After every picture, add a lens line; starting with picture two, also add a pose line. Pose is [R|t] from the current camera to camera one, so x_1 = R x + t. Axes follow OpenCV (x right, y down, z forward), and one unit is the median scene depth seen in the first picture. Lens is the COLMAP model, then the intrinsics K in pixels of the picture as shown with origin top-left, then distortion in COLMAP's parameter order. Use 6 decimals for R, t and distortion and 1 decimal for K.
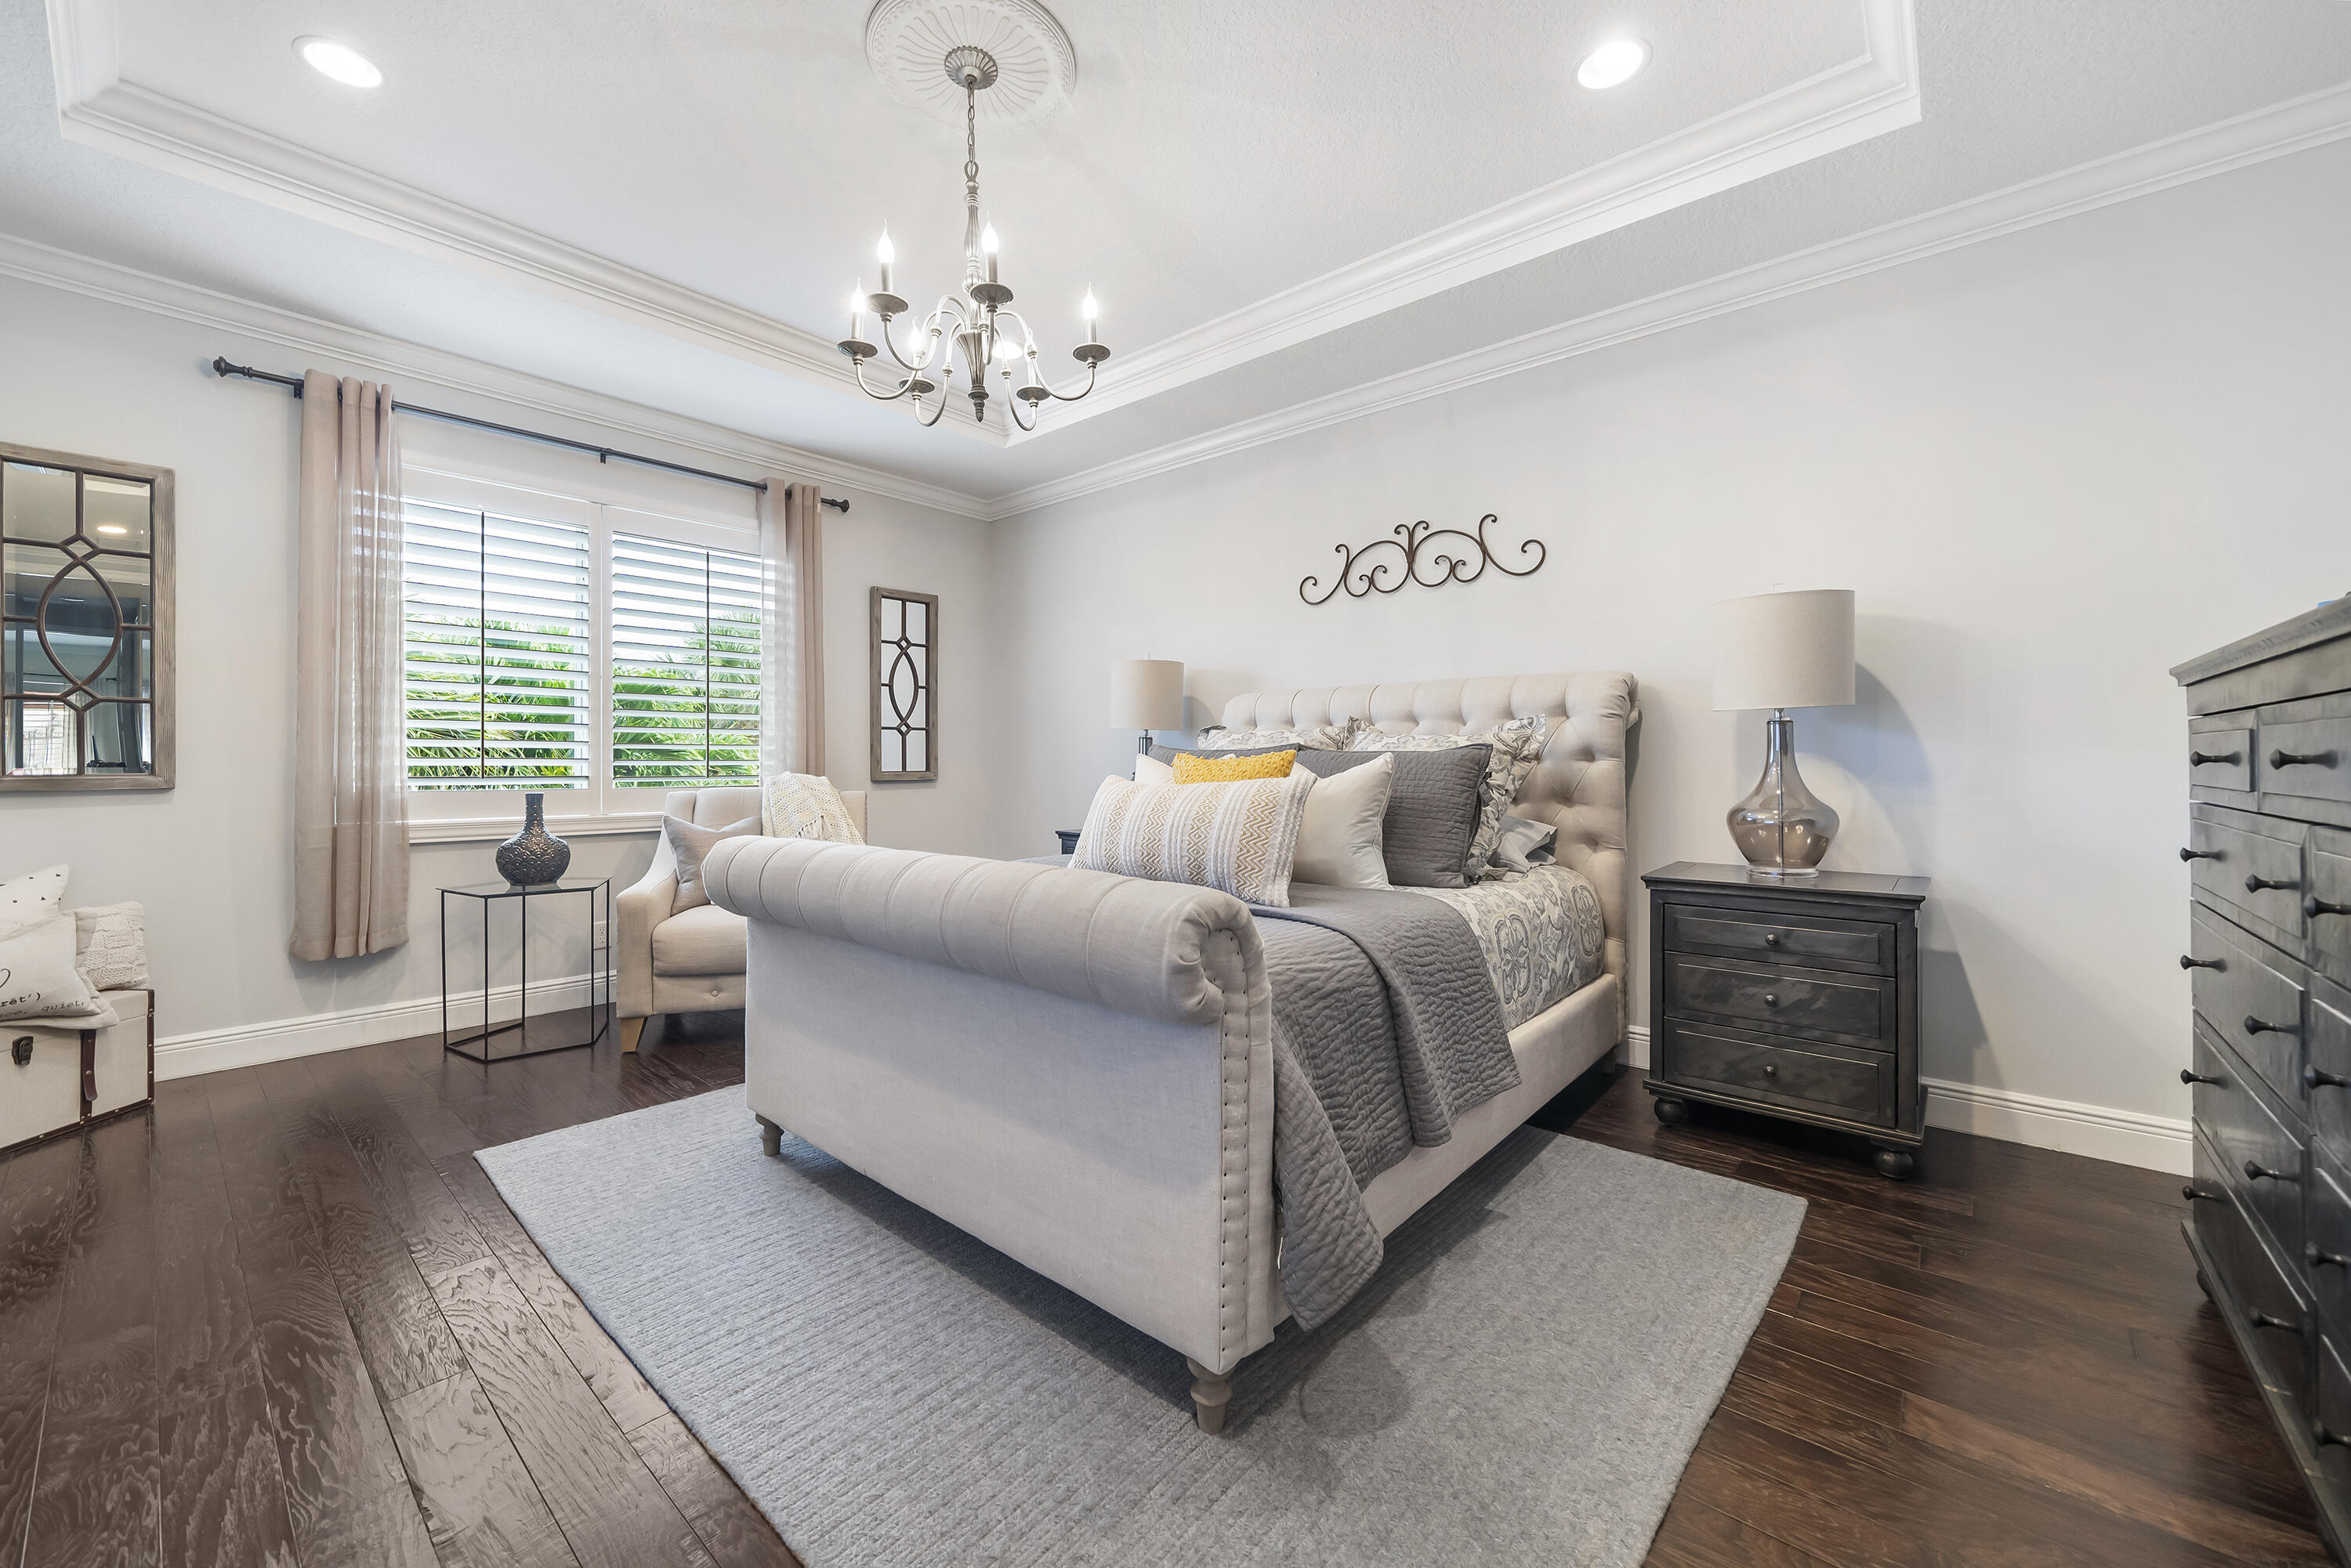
lens RADIAL K [[908.4, 0, 1166.6], [0, 908.4, 763.6], [0, 0, 1]] dist [-0.002499, -0.000345]
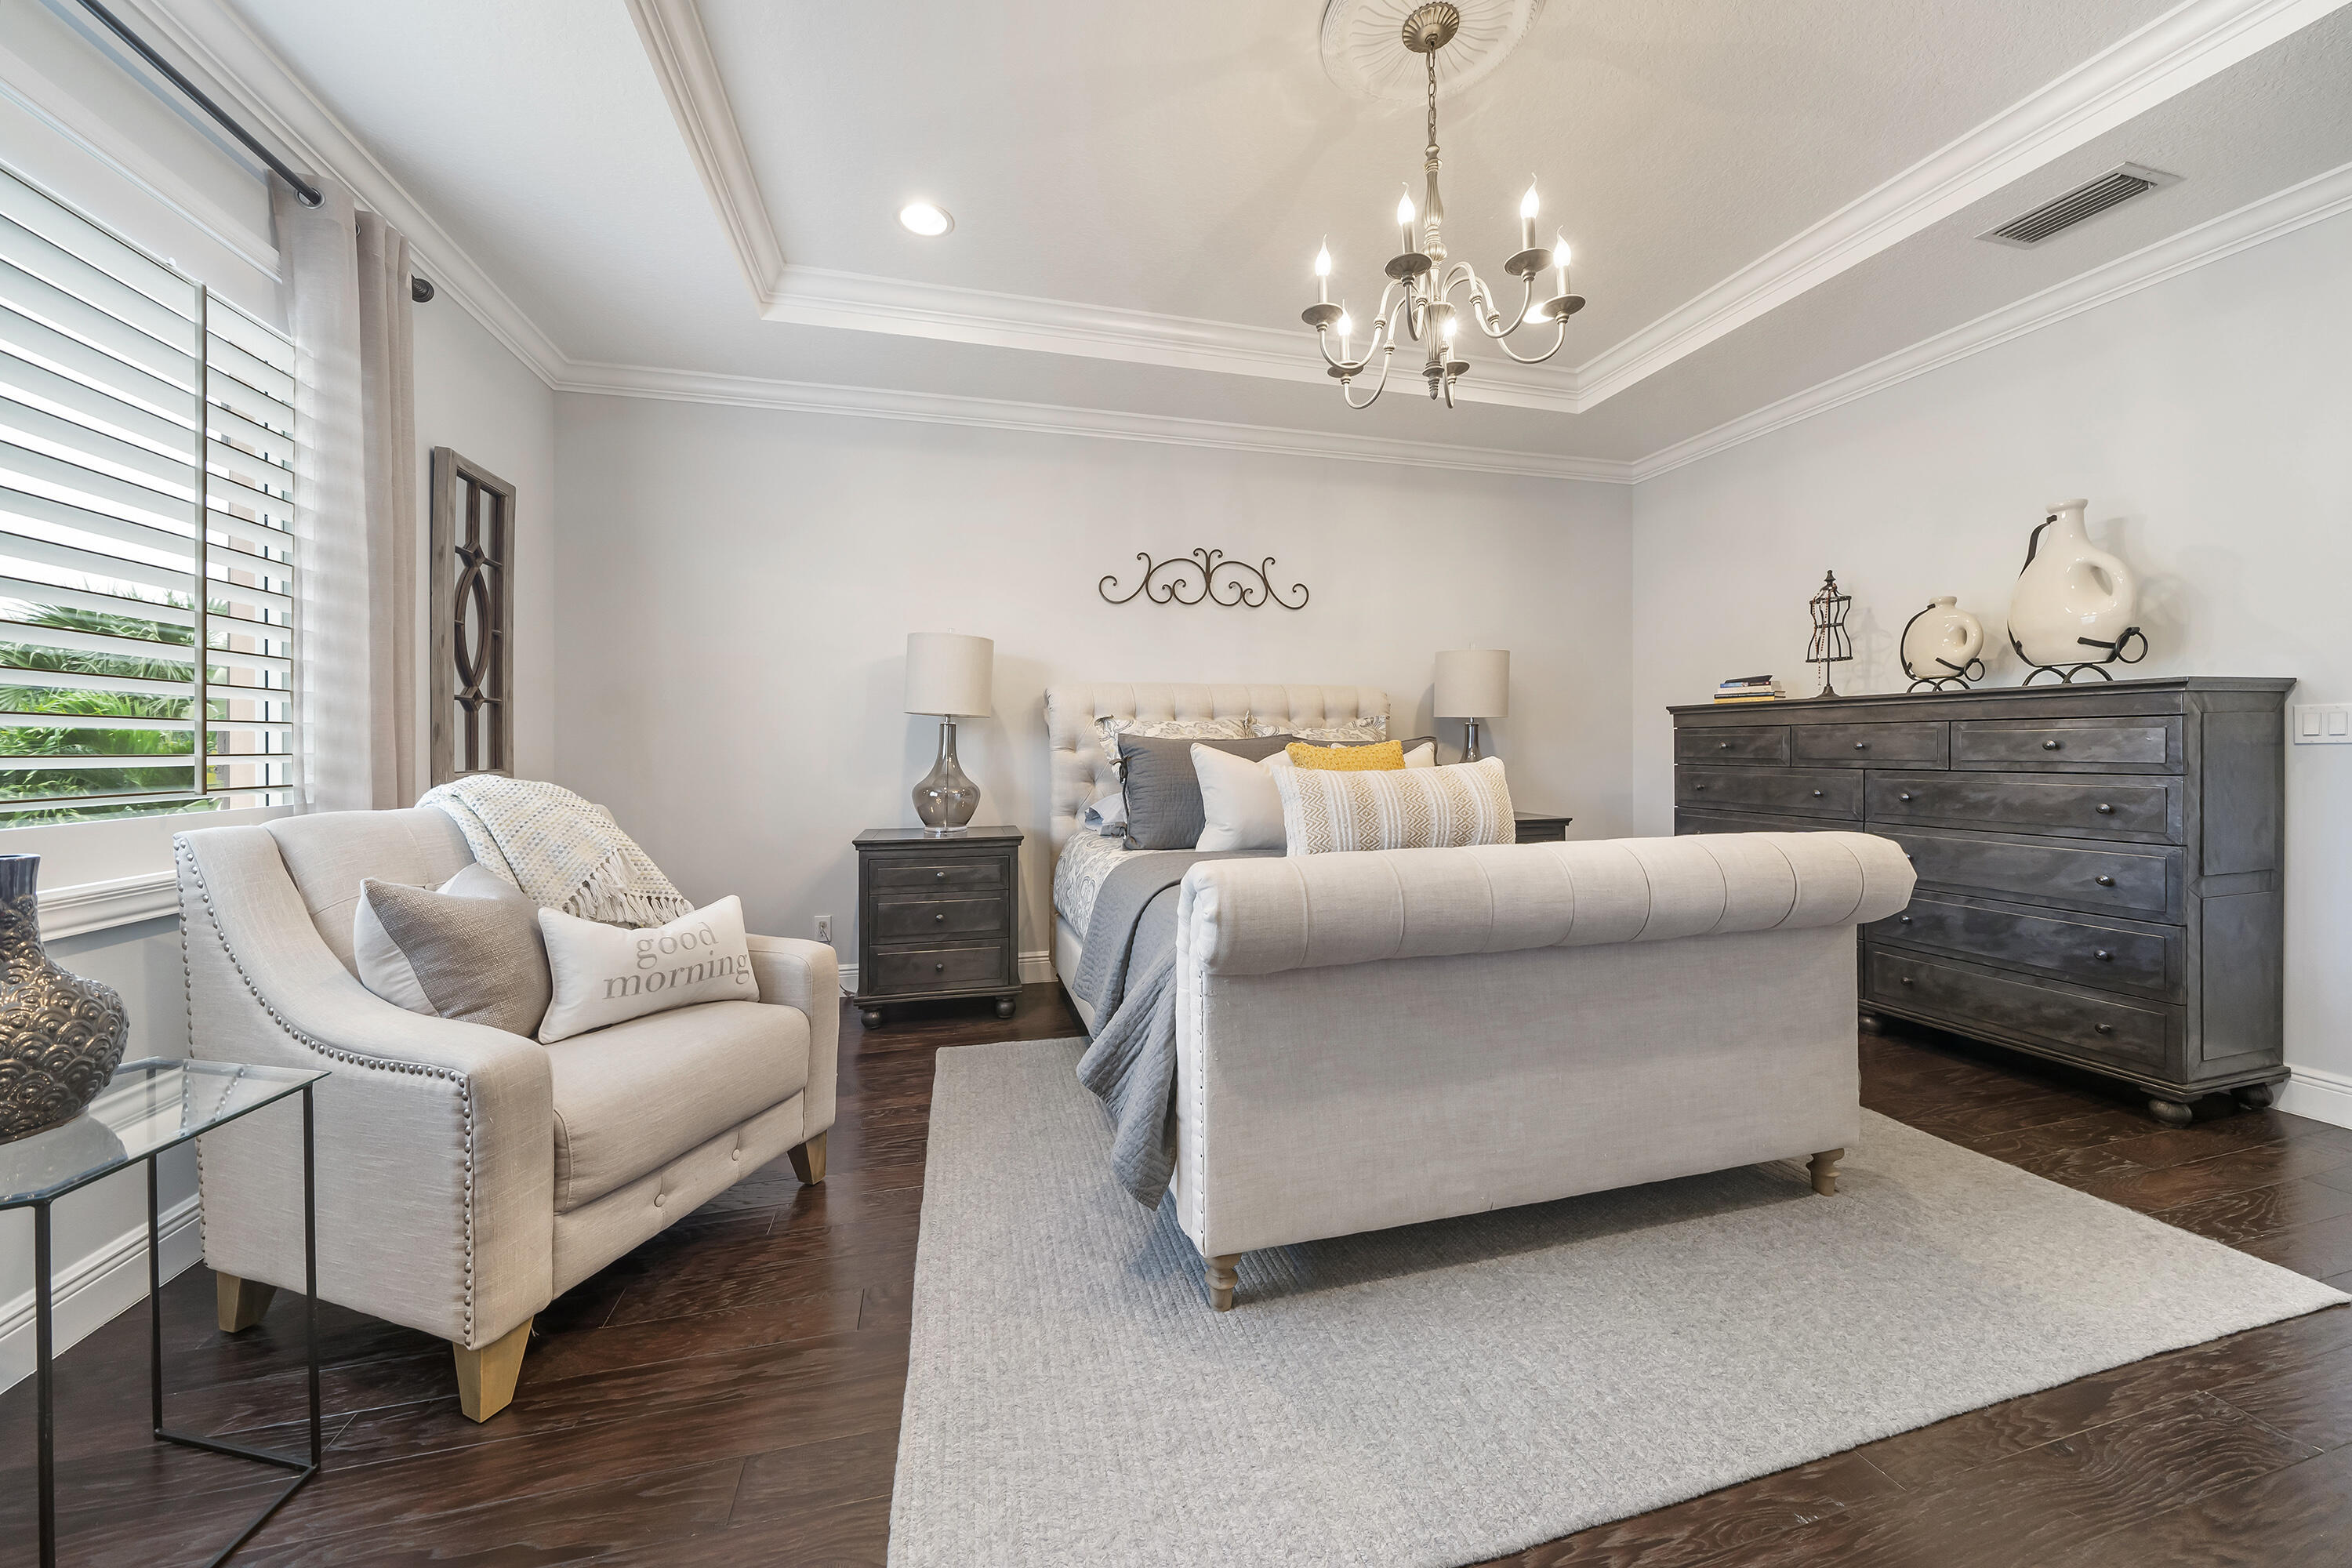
lens RADIAL K [[812.3, 0, 1161.0], [0, 812.3, 750.1], [0, 0, 1]] dist [-0.008269, 0.000227]
pose [[0.564088, -0.007824, 0.825678, -0.644506], [0.005698, 0.999968, 0.005583, -0.007060], [-0.825695, 0.001556, 0.564114, 0.445117]]
